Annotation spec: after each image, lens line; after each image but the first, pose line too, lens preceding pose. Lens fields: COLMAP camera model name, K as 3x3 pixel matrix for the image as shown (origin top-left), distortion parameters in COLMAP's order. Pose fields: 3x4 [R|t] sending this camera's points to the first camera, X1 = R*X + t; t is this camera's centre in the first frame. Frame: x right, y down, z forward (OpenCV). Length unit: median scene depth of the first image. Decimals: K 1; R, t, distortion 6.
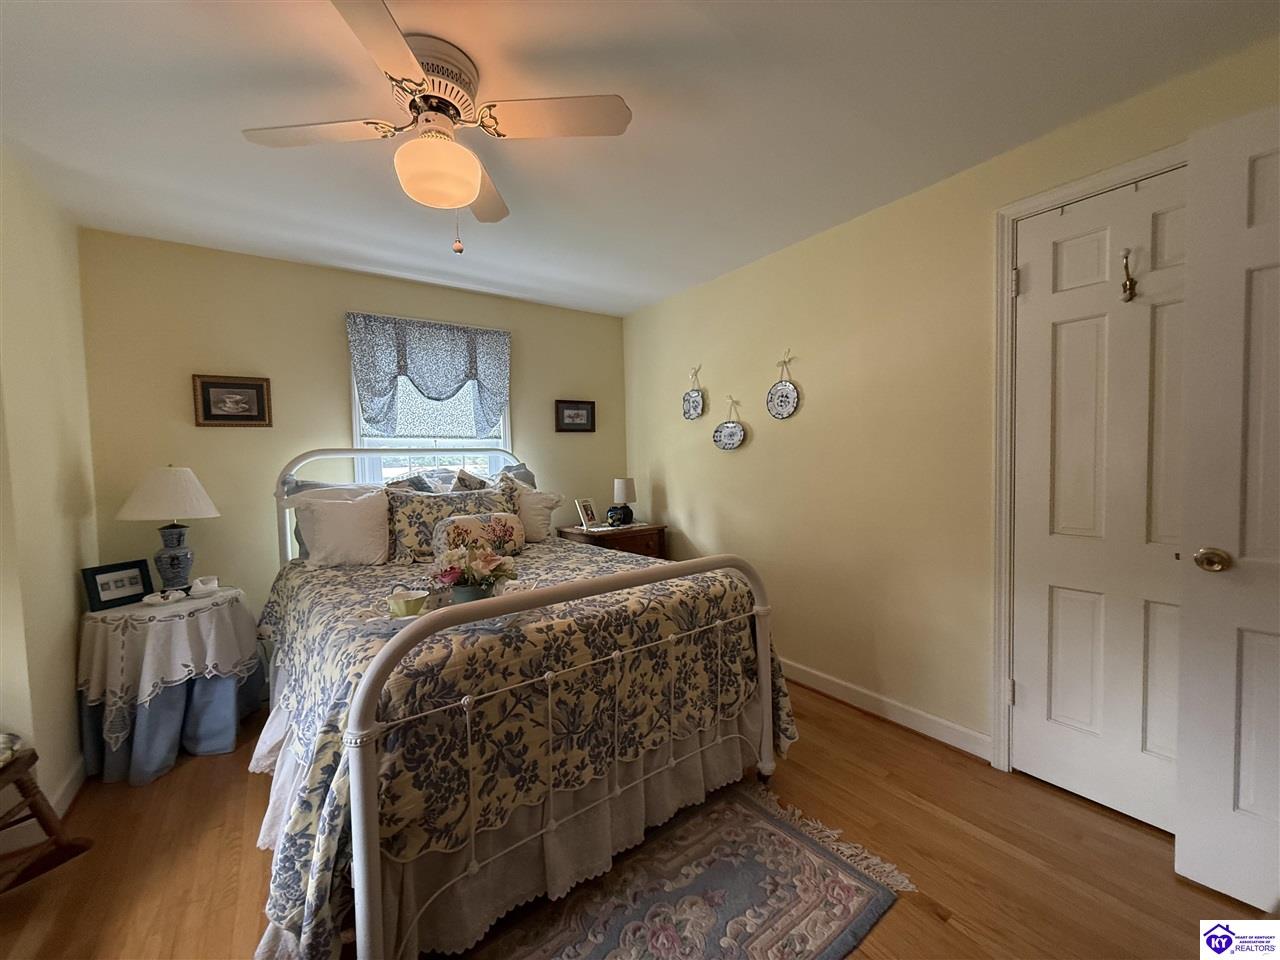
lens RADIAL K [[510.0, 0, 637.8], [0, 510.0, 483.5], [0, 0, 1]] dist [-0.000261, 0.000452]
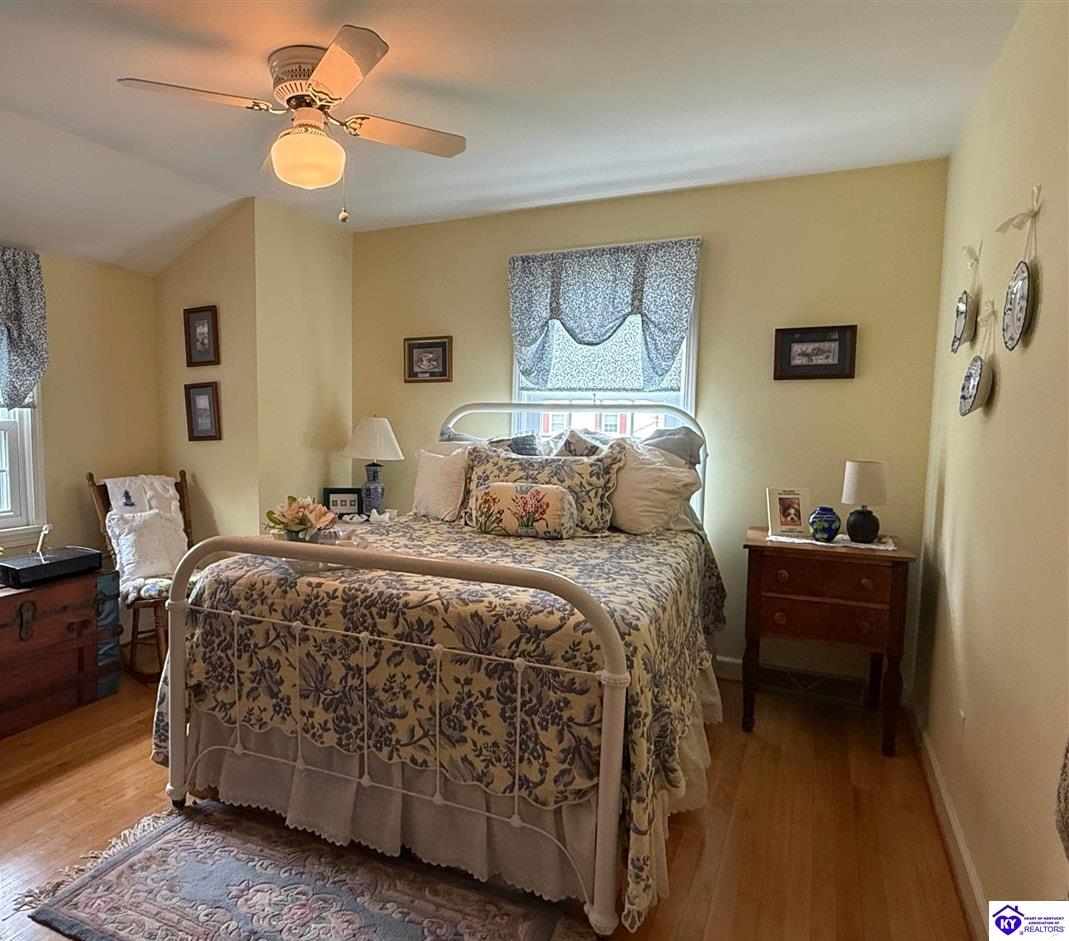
lens RADIAL K [[812.3, 0, 534.1], [0, 812.3, 497.7], [0, 0, 1]] dist [-0.000500, -0.002685]
pose [[0.447233, 0.119887, -0.886346, 1.119996], [-0.065660, 0.992703, 0.101142, -0.067758], [0.892004, 0.012963, 0.451841, 0.492725]]
